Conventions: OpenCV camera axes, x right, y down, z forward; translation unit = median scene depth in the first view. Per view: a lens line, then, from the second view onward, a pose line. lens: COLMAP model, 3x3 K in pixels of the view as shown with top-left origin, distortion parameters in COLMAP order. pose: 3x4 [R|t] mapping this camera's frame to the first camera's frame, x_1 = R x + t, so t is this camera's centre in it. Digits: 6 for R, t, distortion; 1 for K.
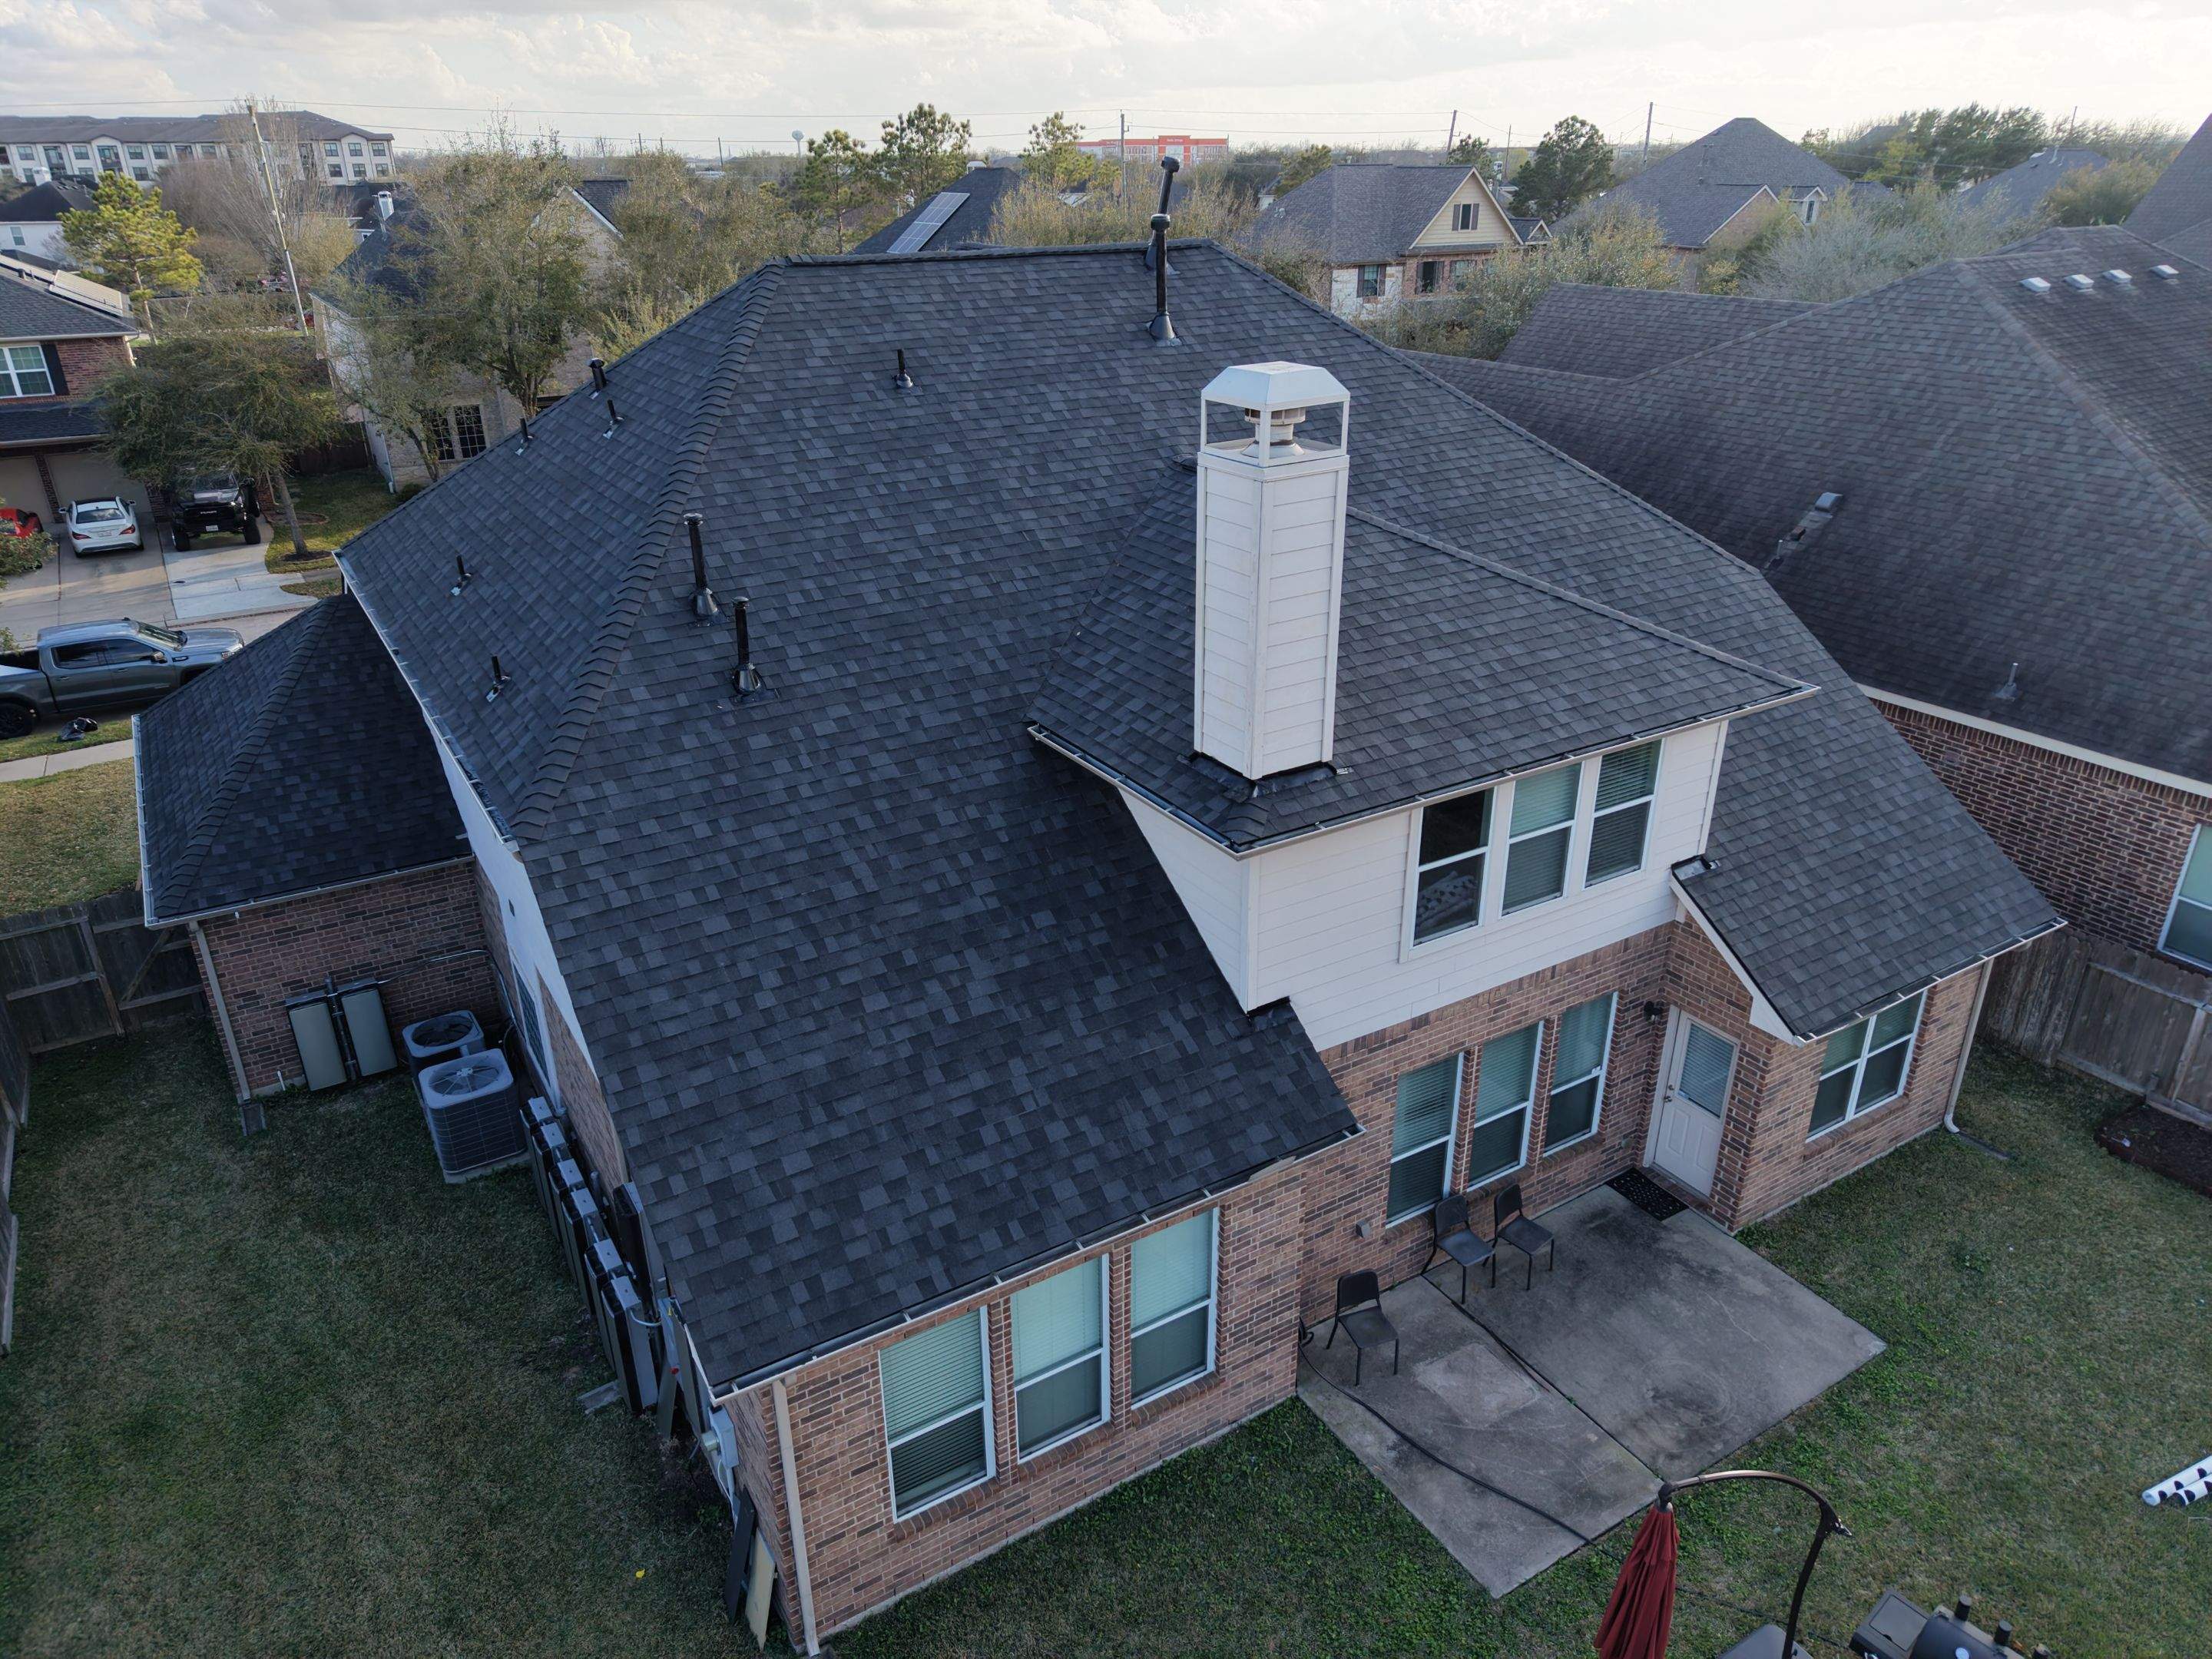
lens RADIAL K [[1479.0, 0, 1105.3], [0, 1479.0, 832.4], [0, 0, 1]] dist [0.026167, -0.020432]
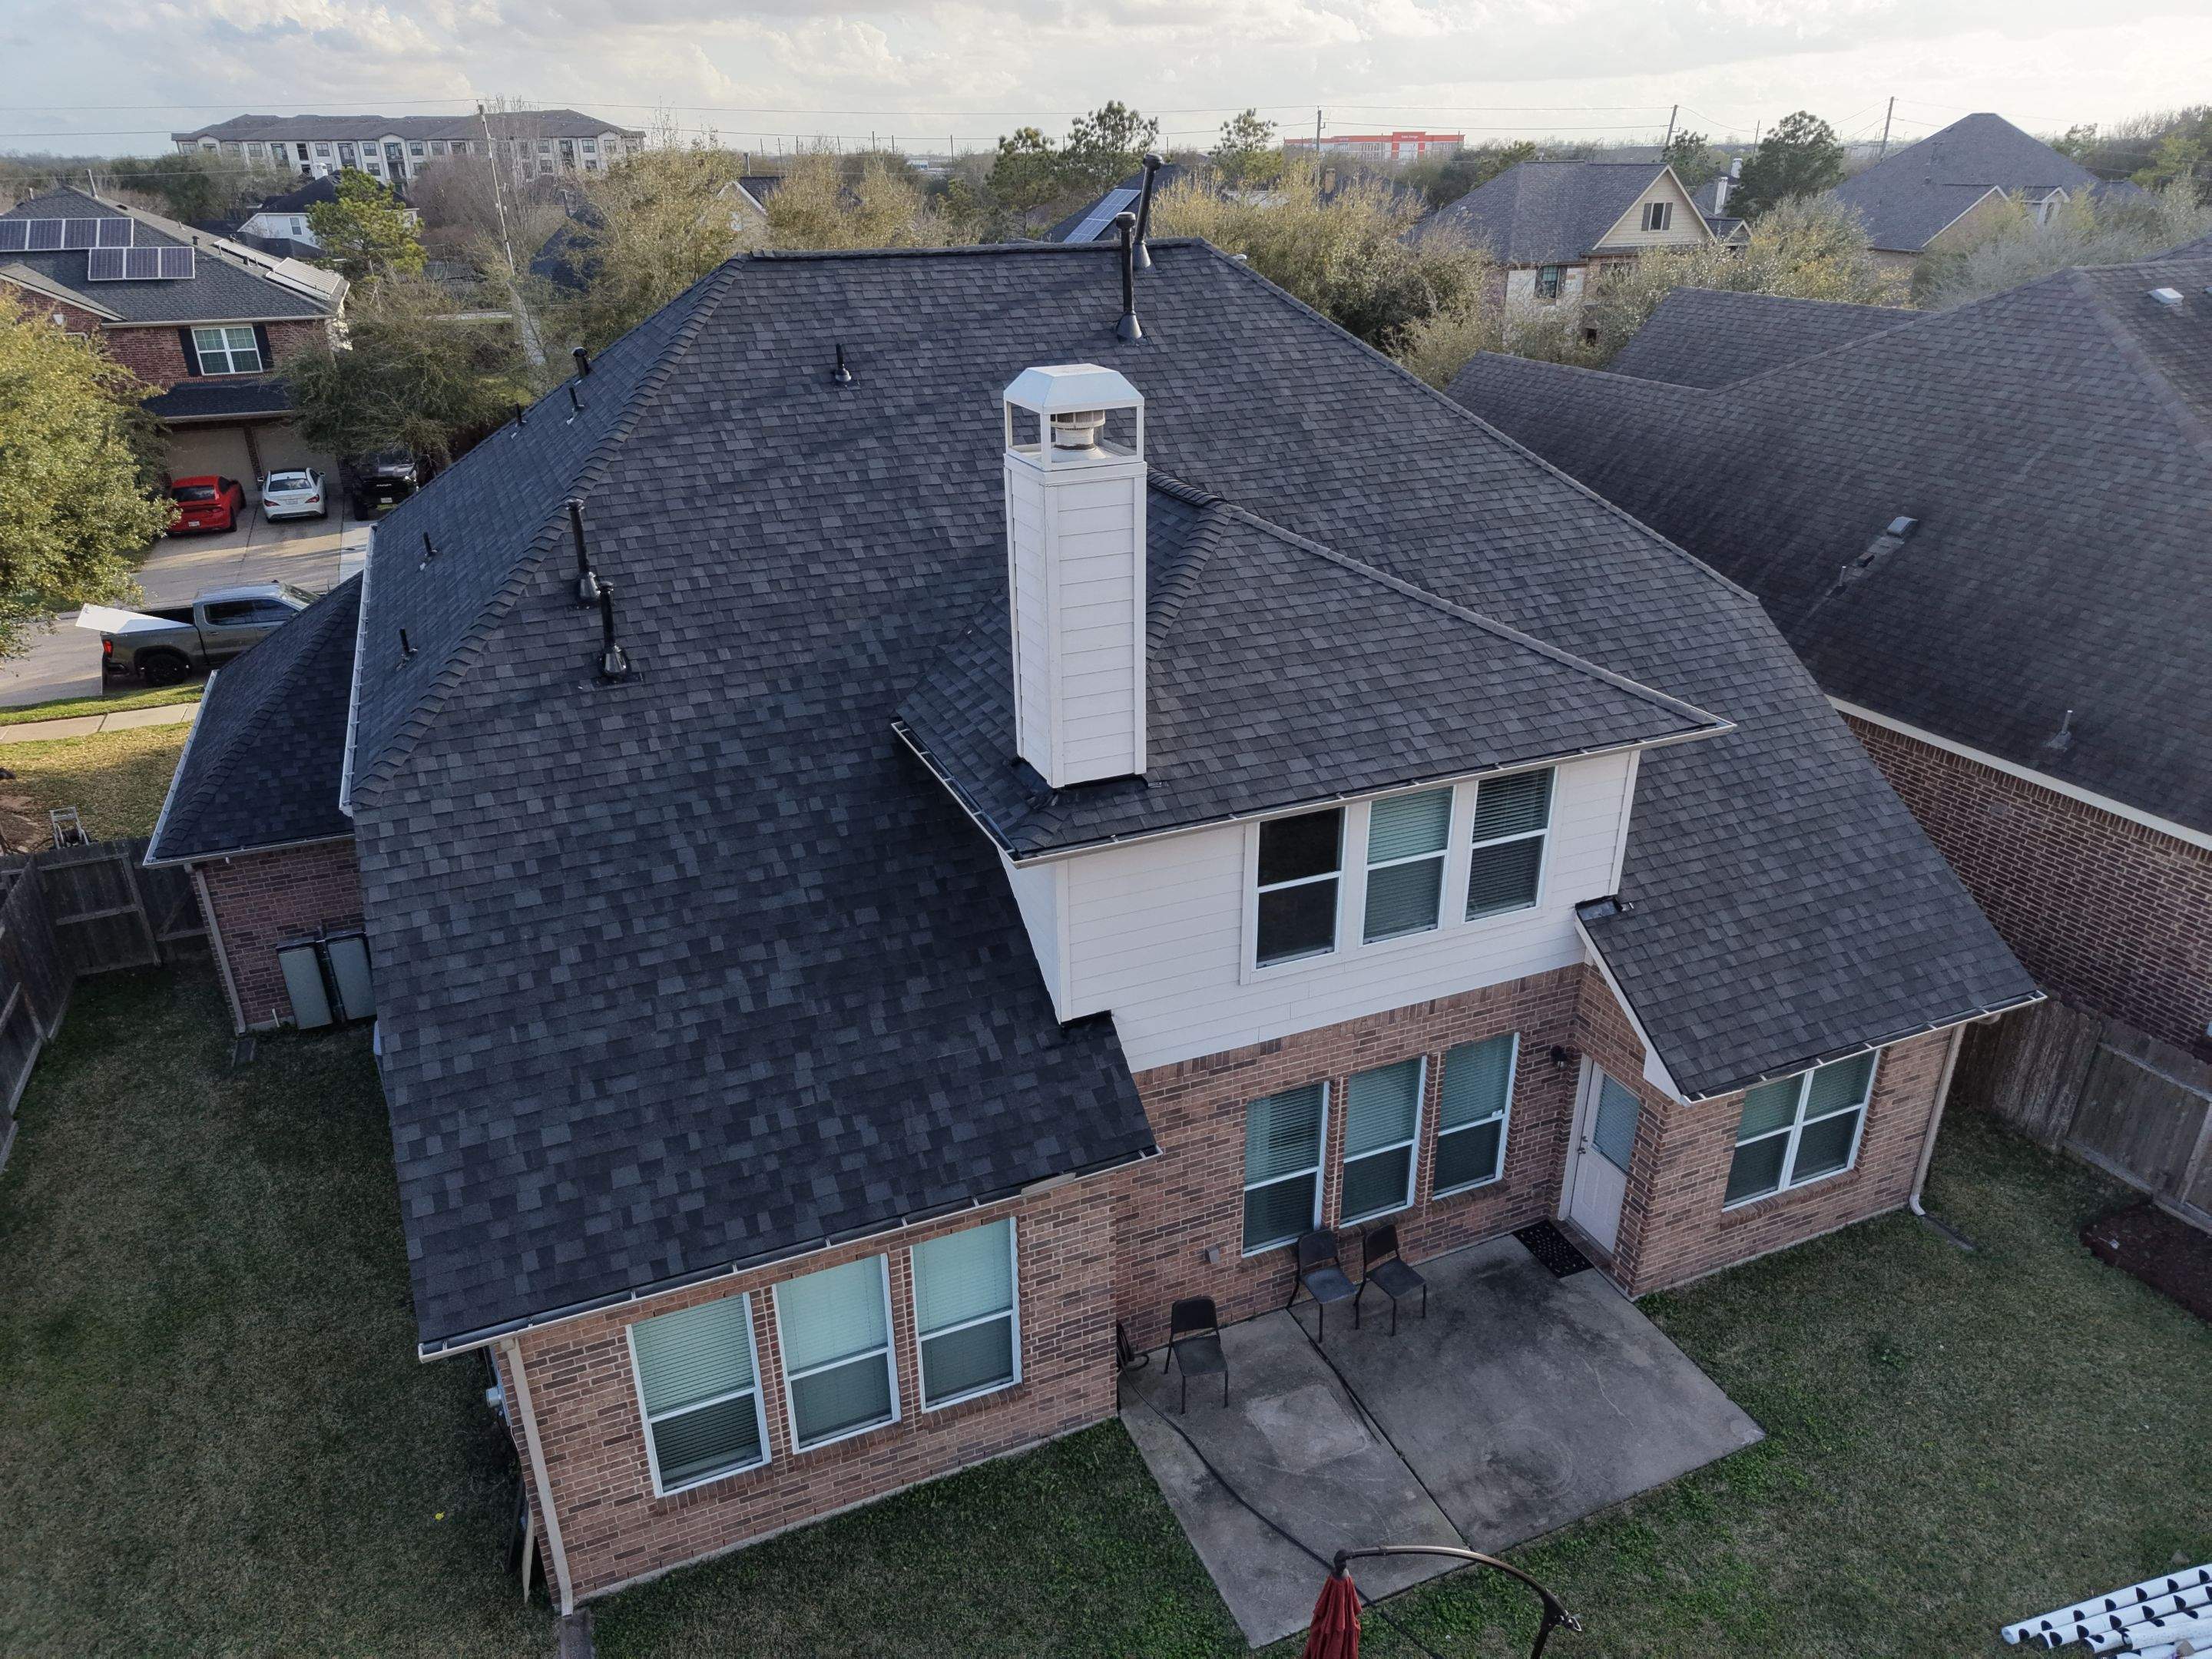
lens RADIAL K [[1479.0, 0, 1105.3], [0, 1479.0, 832.4], [0, 0, 1]] dist [0.026167, -0.020432]
pose [[0.989458, 0.061692, -0.131022, 0.209592], [-0.061461, 0.998093, 0.005810, -0.011004], [0.131131, 0.002304, 0.991362, 0.023400]]
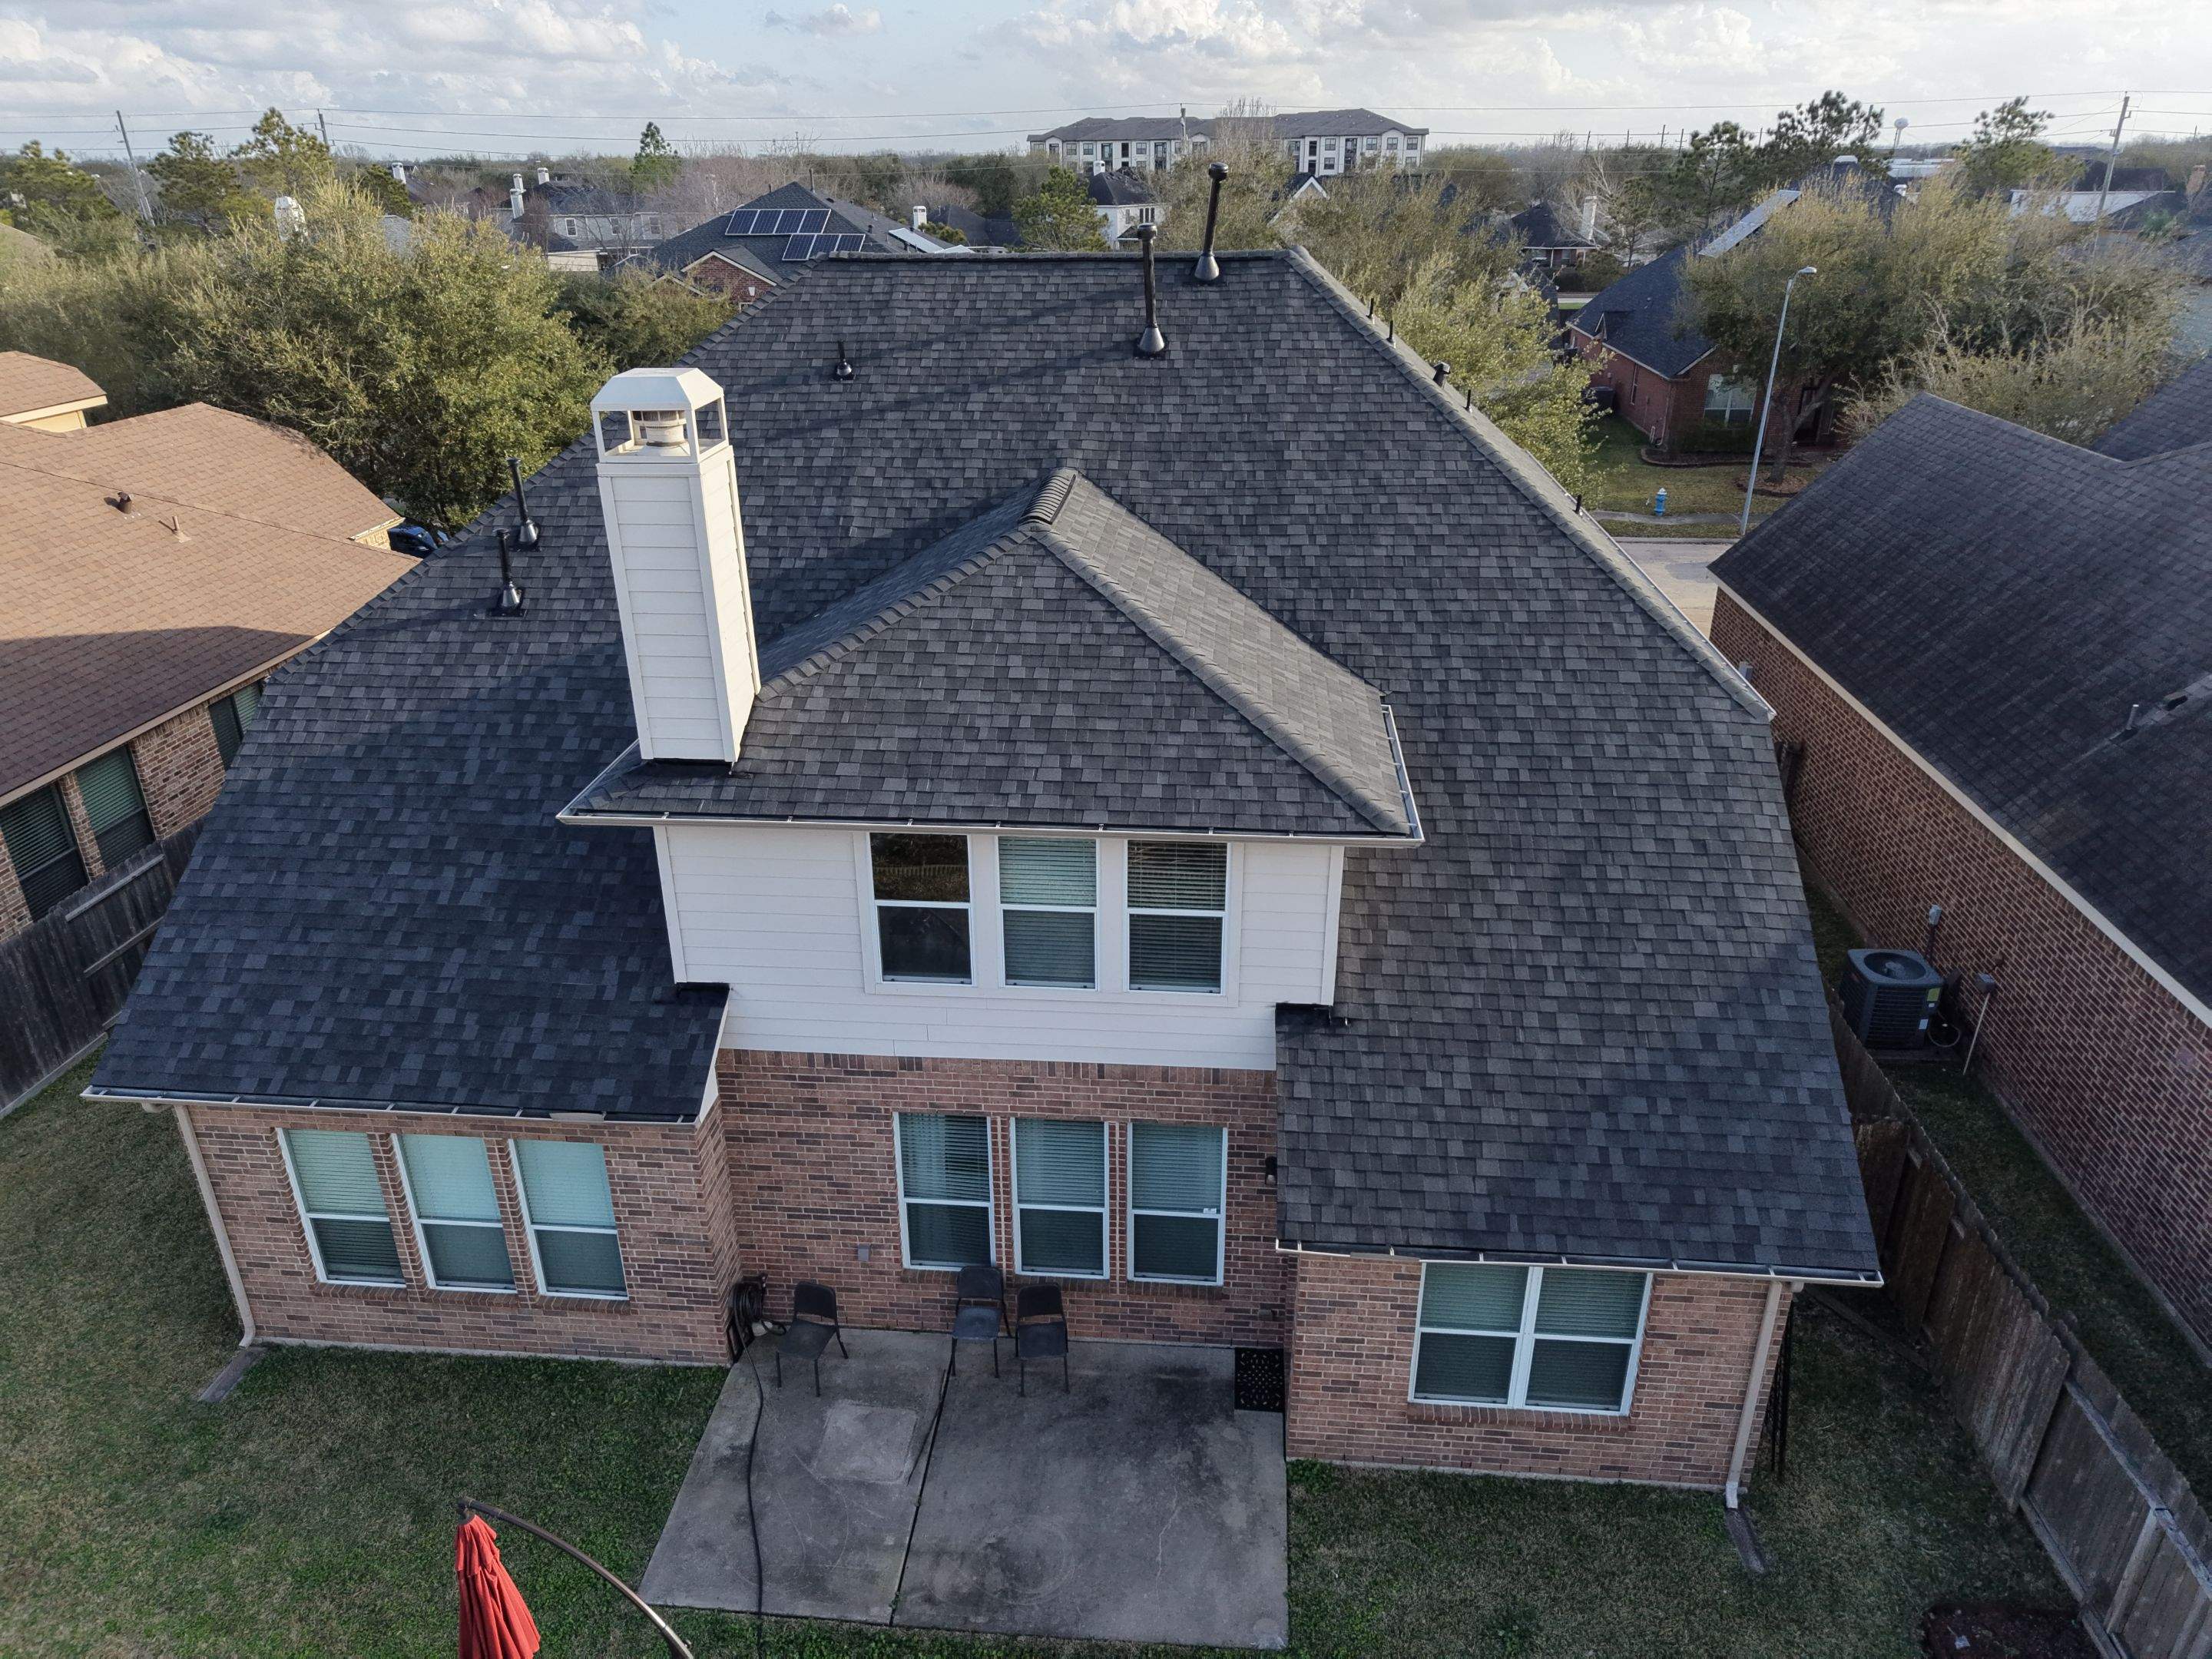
lens RADIAL K [[1479.0, 0, 1105.3], [0, 1479.0, 832.4], [0, 0, 1]] dist [0.026167, -0.020432]
pose [[0.802950, 0.249558, -0.541287, 0.750446], [-0.246923, 0.965810, 0.078996, -0.118525], [0.542495, 0.070227, 0.837119, 0.233629]]
